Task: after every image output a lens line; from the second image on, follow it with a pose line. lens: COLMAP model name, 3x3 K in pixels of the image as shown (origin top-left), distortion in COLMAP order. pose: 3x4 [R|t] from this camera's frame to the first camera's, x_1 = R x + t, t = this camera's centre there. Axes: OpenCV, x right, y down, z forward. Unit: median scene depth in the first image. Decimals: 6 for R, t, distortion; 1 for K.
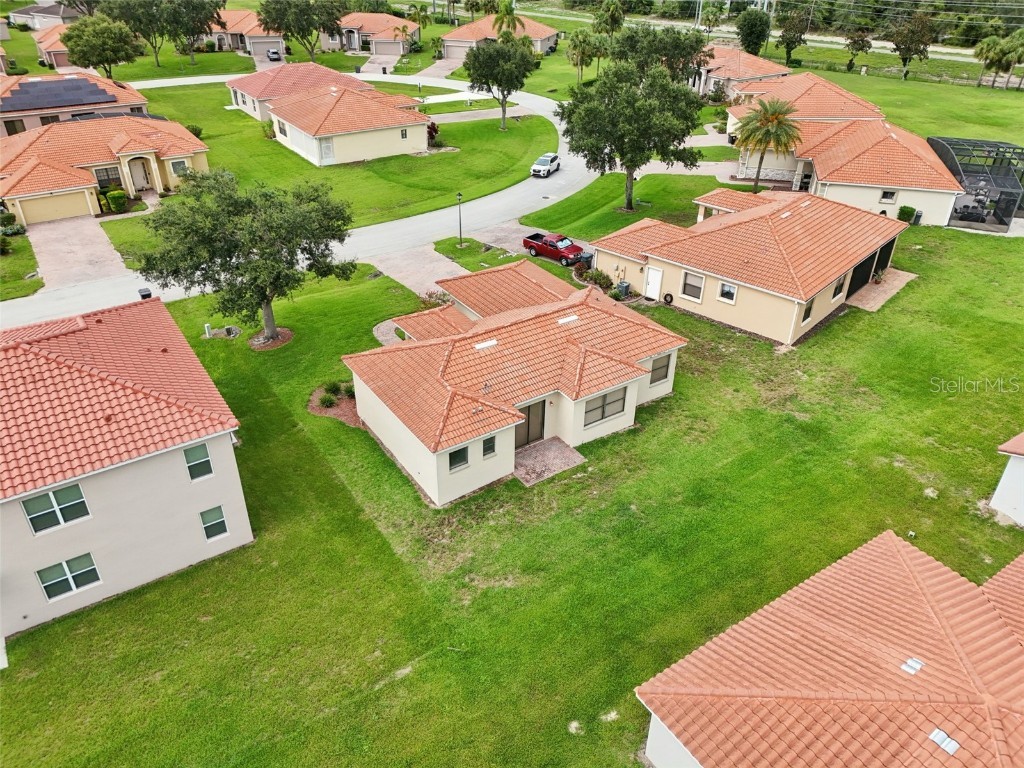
lens RADIAL K [[752.5, 0, 512.0], [0, 752.5, 384.0], [0, 0, 1]] dist [0.066783, -0.059421]
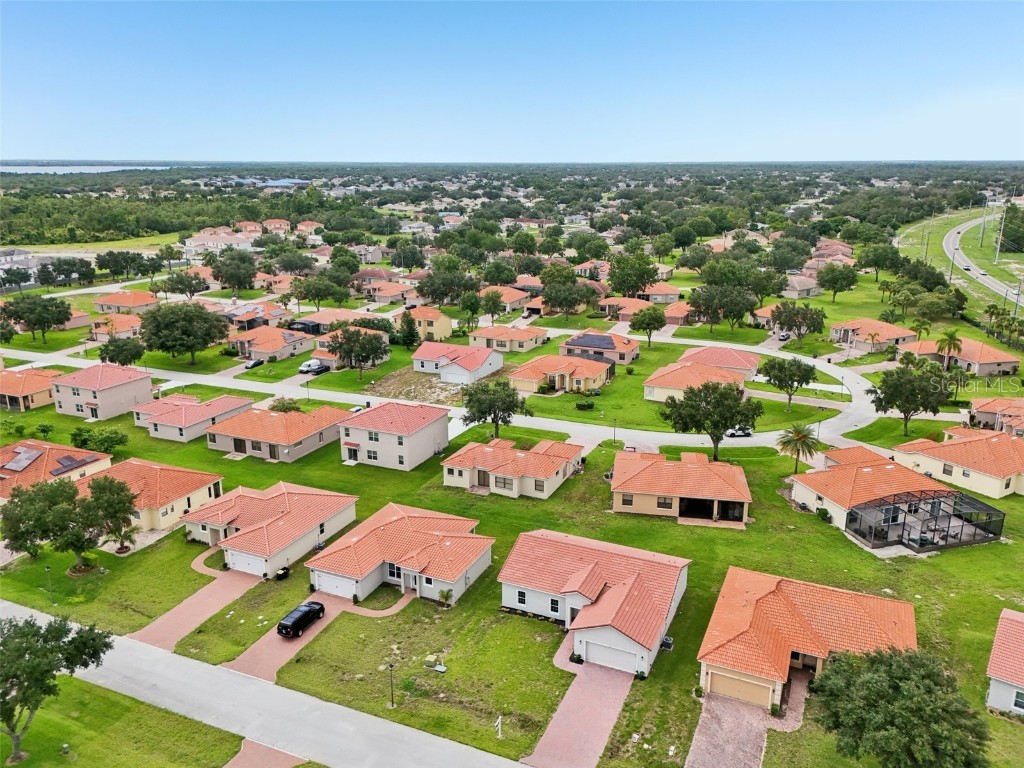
lens RADIAL K [[775.2, 0, 512.0], [0, 775.2, 384.0], [0, 0, 1]] dist [0.108503, -0.133132]
pose [[0.530000, 0.223109, -0.818121, 1.821241], [-0.441856, 0.896108, -0.041869, -0.145488], [0.723784, 0.383682, 0.573519, -0.586728]]
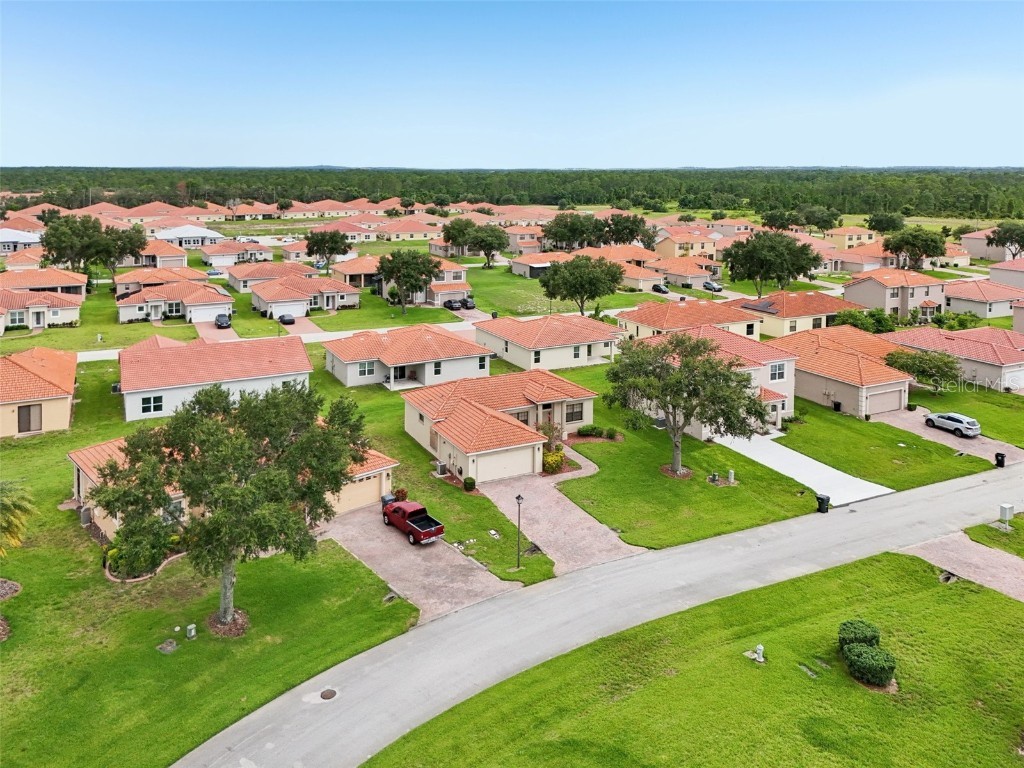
lens RADIAL K [[775.8, 0, 510.8], [0, 775.8, 336.2], [0, 0, 1]] dist [0.159721, -0.299781]
pose [[-0.992396, -0.036768, 0.117468, -0.176557], [0.054568, 0.724014, 0.687623, -1.090434], [-0.110331, 0.688805, -0.716502, 1.728184]]
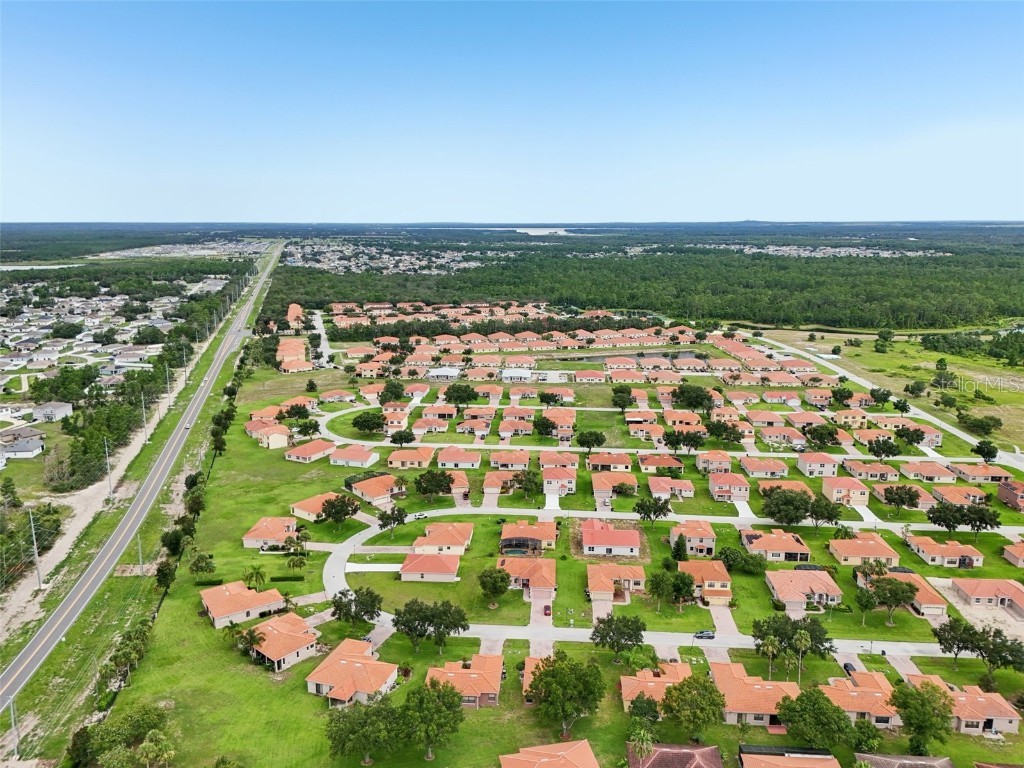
lens RADIAL K [[735.9, 0, 512.0], [0, 735.9, 384.0], [0, 0, 1]] dist [0.072706, -0.054510]
pose [[-0.794601, -0.134826, 0.591972, -3.403177], [0.313412, 0.743981, 0.590140, -4.024793], [-0.519982, 0.654457, -0.548912, 3.501791]]
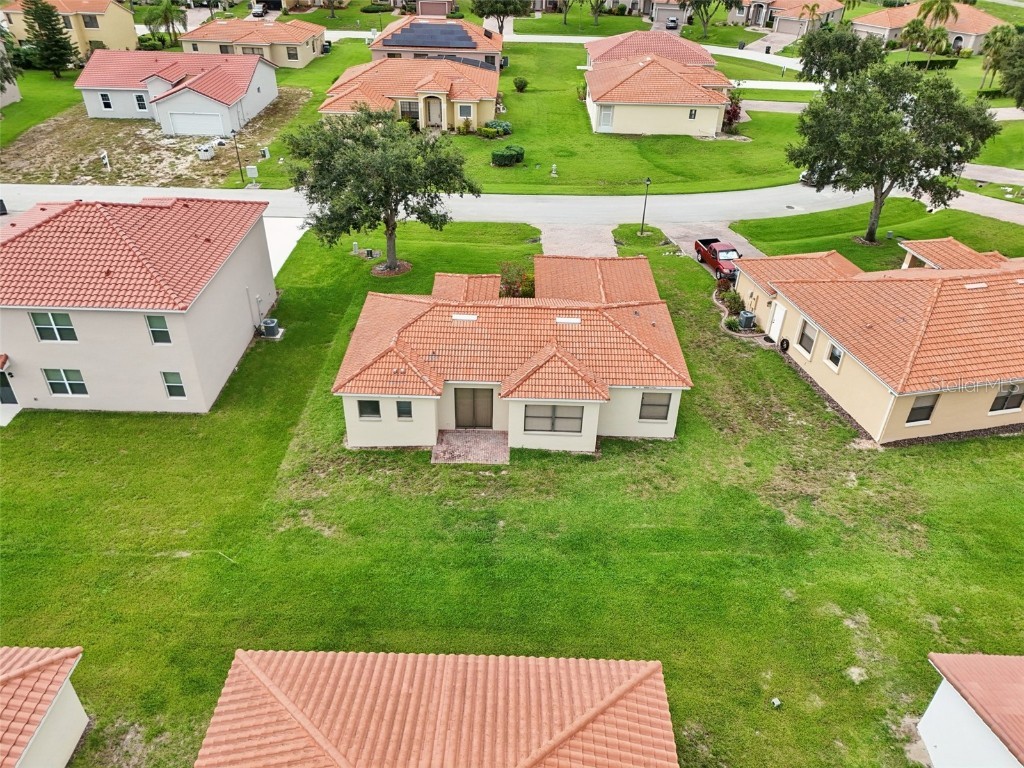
lens RADIAL K [[752.5, 0, 512.0], [0, 752.5, 384.0], [0, 0, 1]] dist [0.066783, -0.059421]
pose [[0.821861, 0.324387, -0.468313, 0.375696], [-0.310657, 0.944265, 0.108881, -0.071366], [0.477532, 0.056000, 0.876828, 0.122533]]
